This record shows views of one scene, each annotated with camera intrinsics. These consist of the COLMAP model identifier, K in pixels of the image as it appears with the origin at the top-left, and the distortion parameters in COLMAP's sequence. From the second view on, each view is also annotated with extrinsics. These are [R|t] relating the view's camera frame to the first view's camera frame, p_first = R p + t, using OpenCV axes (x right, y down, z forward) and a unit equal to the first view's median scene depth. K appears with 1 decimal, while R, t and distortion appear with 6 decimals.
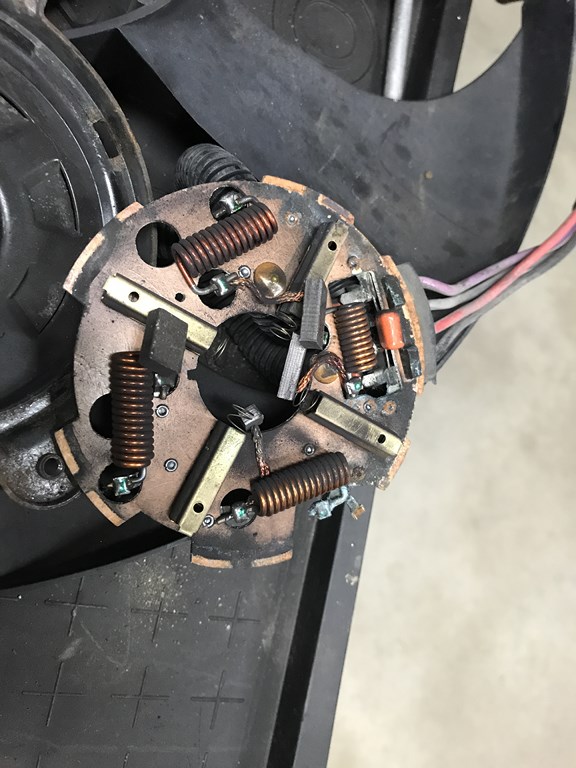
lens RADIAL K [[627.1, 0, 288.0], [0, 627.1, 384.0], [0, 0, 1]] dist [0.005409, -0.003583]
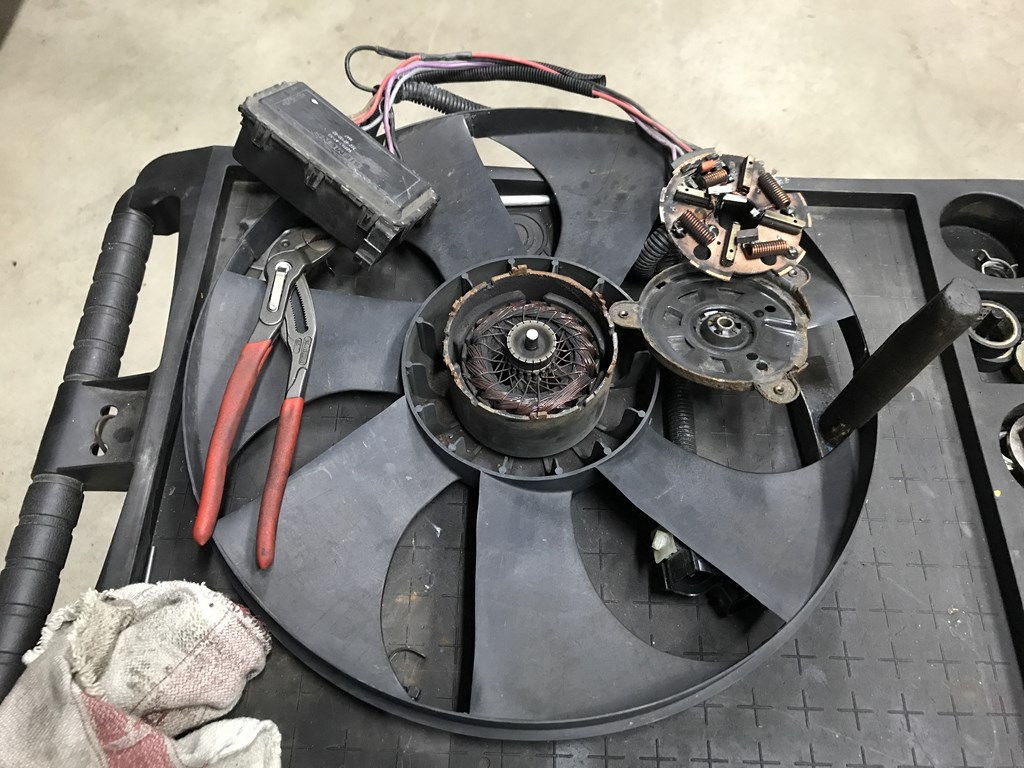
lens RADIAL K [[836.1, 0, 512.0], [0, 836.1, 384.0], [0, 0, 1]] dist [0.005409, -0.003583]
pose [[-0.169350, -0.984982, 0.033642, -0.690102], [0.979573, -0.164468, 0.115707, -1.413809], [-0.108436, 0.052549, 0.992714, -2.226759]]
